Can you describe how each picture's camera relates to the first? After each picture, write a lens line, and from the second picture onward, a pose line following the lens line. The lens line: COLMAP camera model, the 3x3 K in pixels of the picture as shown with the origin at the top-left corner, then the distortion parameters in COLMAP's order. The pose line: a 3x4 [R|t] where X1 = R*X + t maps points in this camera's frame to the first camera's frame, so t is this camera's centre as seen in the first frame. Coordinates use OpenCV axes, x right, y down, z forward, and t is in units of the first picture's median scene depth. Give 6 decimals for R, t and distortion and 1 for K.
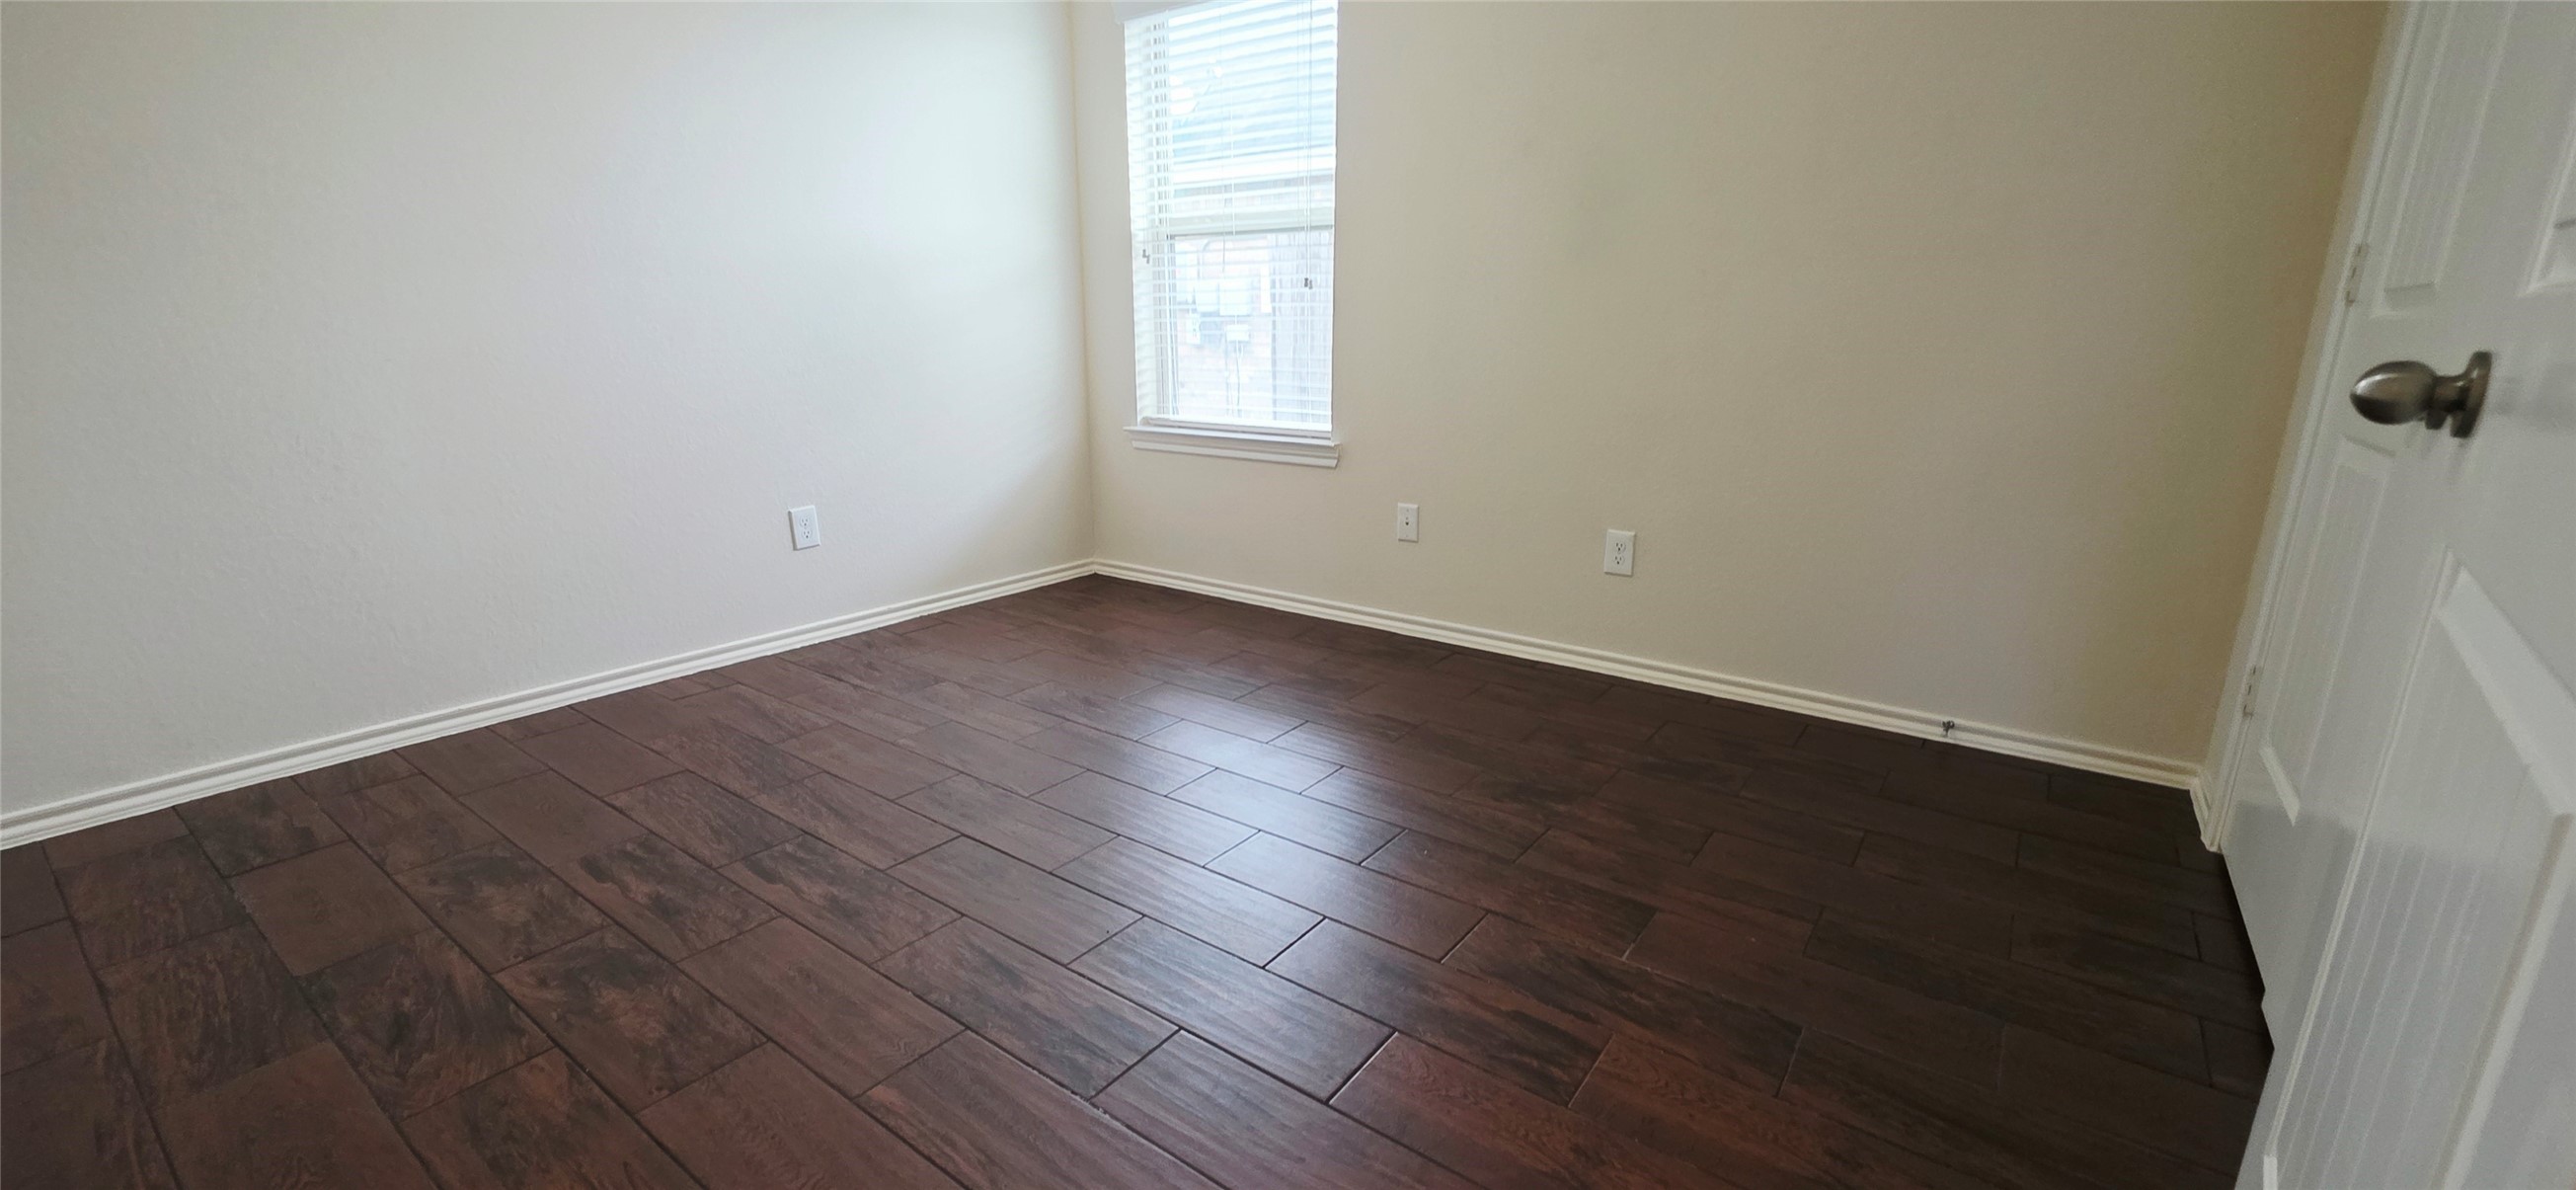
lens RADIAL K [[1020.0, 0, 1289.7], [0, 1020.0, 591.4], [0, 0, 1]] dist [0.001454, -0.000628]
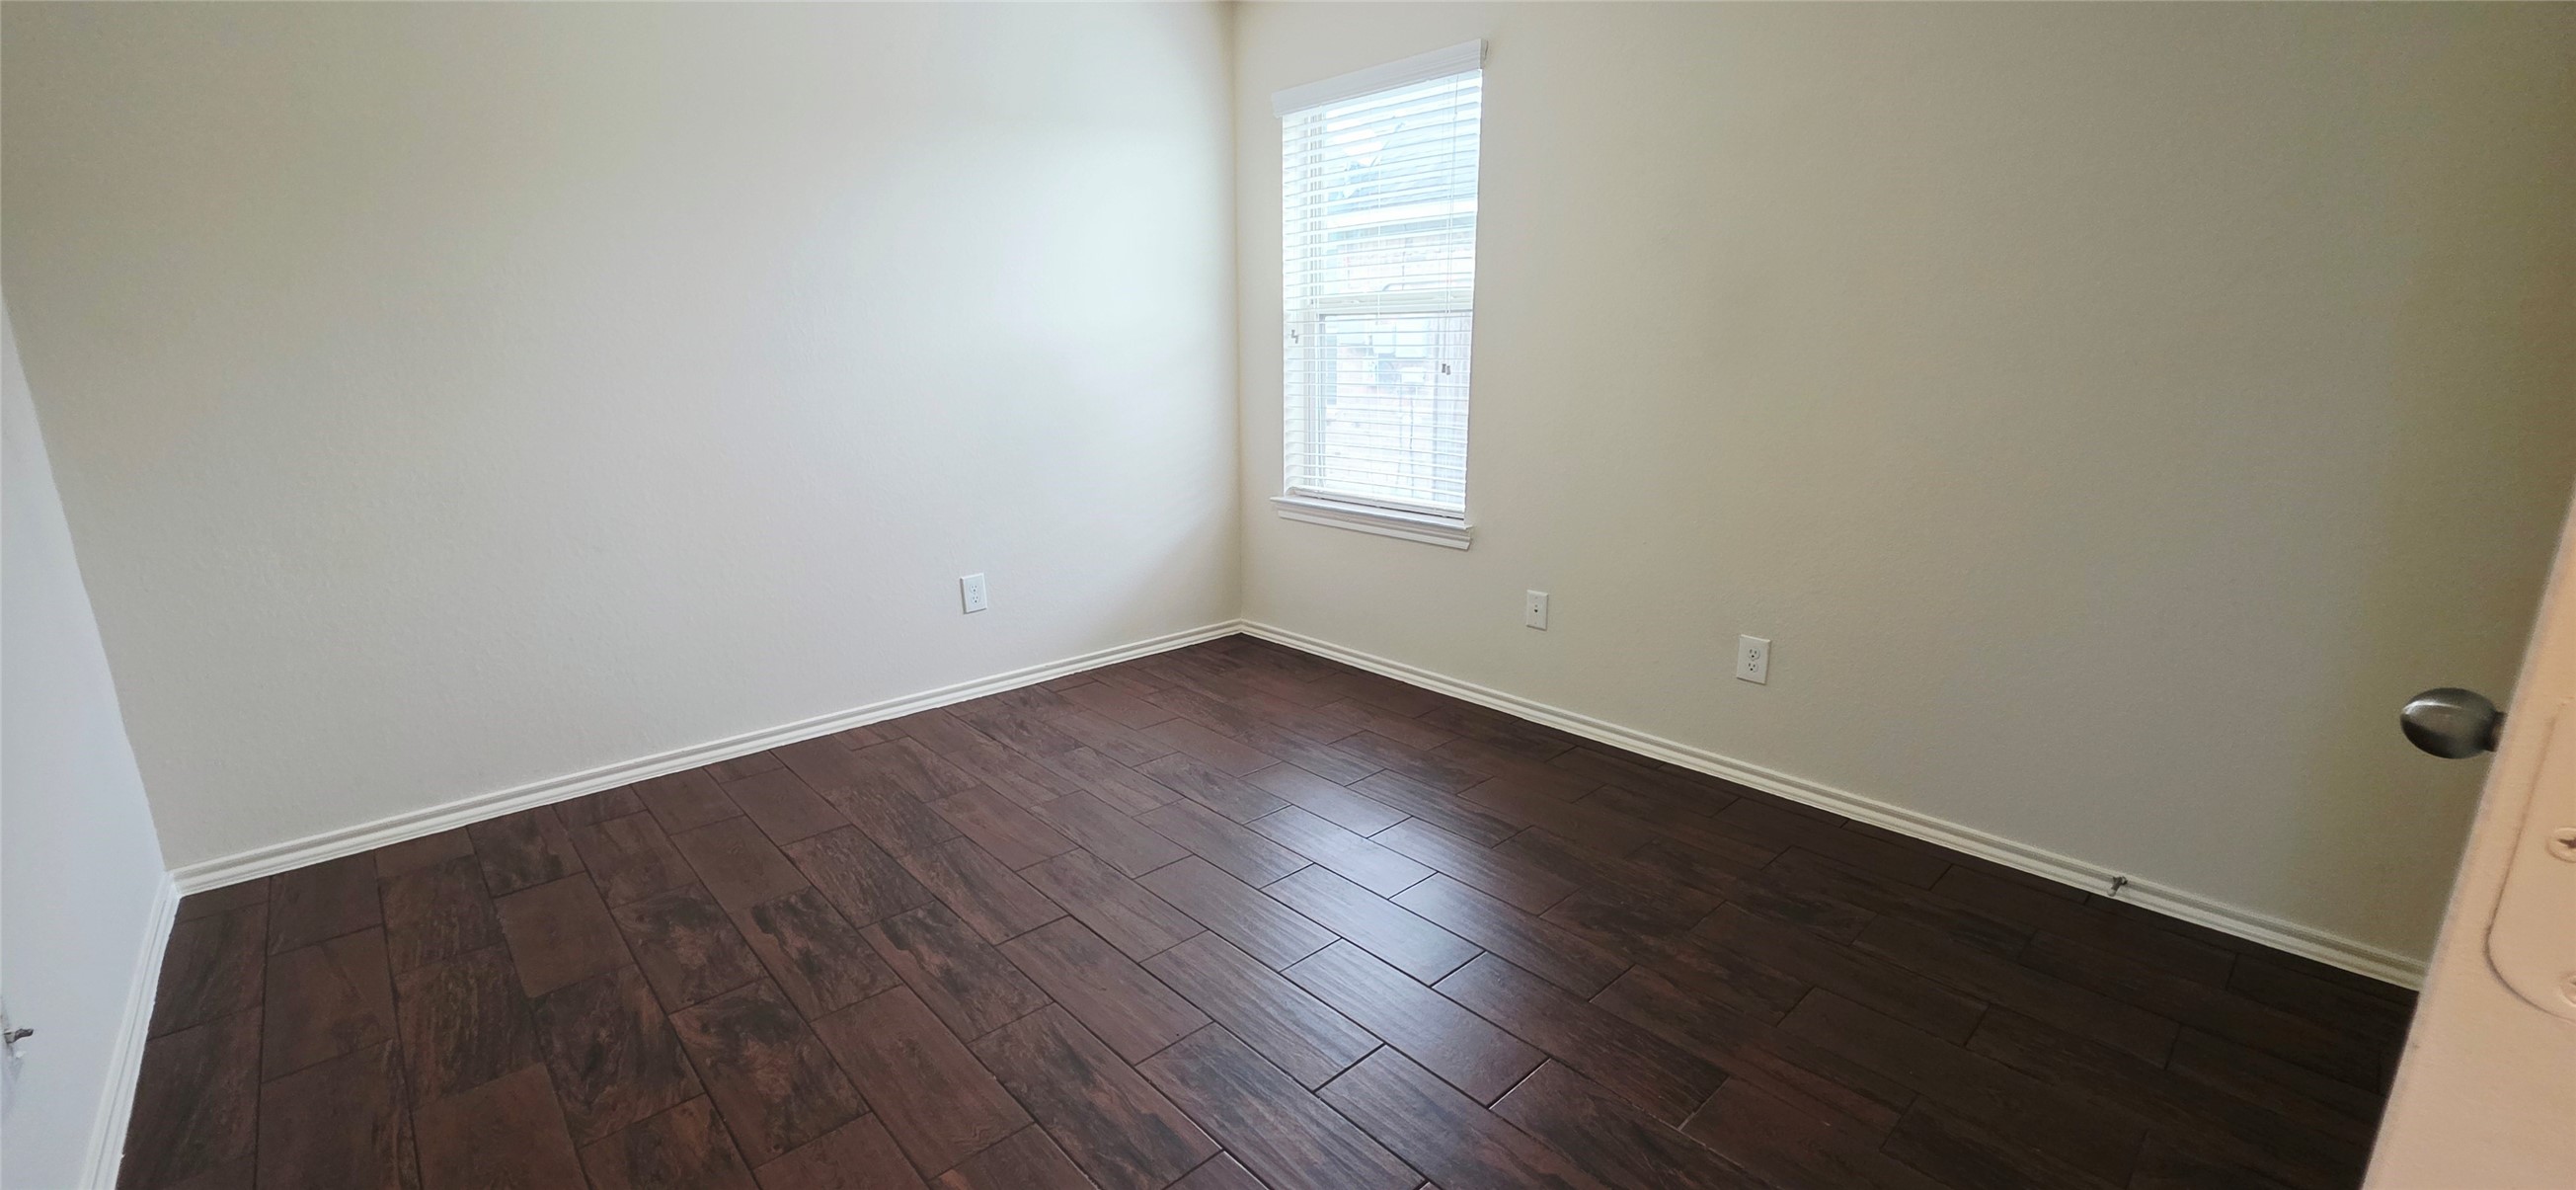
lens RADIAL K [[1014.5, 0, 1288.0], [0, 1014.5, 595.0], [0, 0, 1]] dist [0.001461, -0.000173]
pose [[0.982489, 0.038145, -0.182376, 0.092605], [-0.040736, 0.999115, -0.010480, -0.099709], [0.181815, 0.017726, 0.983173, -0.026279]]
